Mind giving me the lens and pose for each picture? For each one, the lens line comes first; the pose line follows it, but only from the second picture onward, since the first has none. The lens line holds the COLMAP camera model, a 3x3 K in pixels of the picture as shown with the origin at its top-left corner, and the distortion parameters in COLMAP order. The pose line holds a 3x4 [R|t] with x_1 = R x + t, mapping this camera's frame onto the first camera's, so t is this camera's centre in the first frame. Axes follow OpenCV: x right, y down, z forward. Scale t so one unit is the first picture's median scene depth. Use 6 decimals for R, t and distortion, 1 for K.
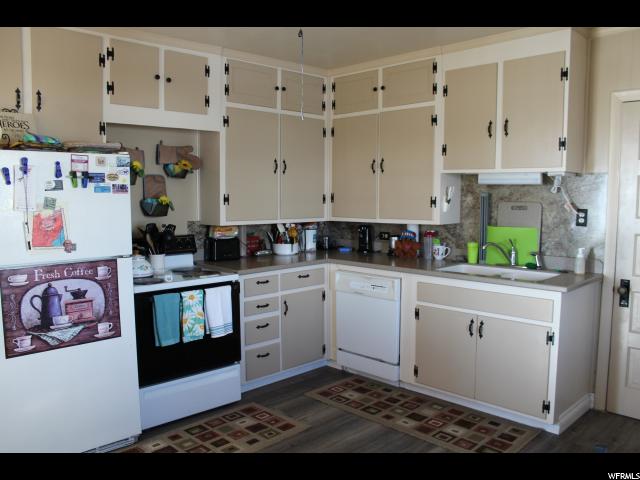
lens RADIAL K [[537.8, 0, 322.9], [0, 537.8, 240.4], [0, 0, 1]] dist [-0.127741, 0.070701]
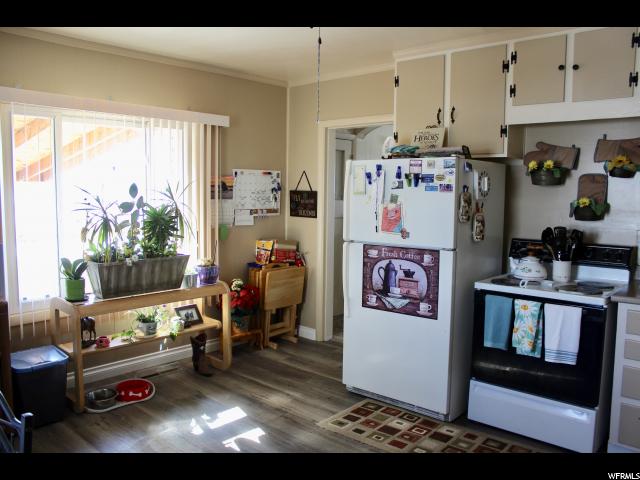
lens RADIAL K [[537.8, 0, 322.1], [0, 537.8, 240.4], [0, 0, 1]] dist [-0.127741, 0.070701]
pose [[0.062082, 0.092535, -0.993772, 0.750558], [-0.097552, 0.991488, 0.086229, -0.062140], [0.993292, 0.091591, 0.070580, 0.695297]]
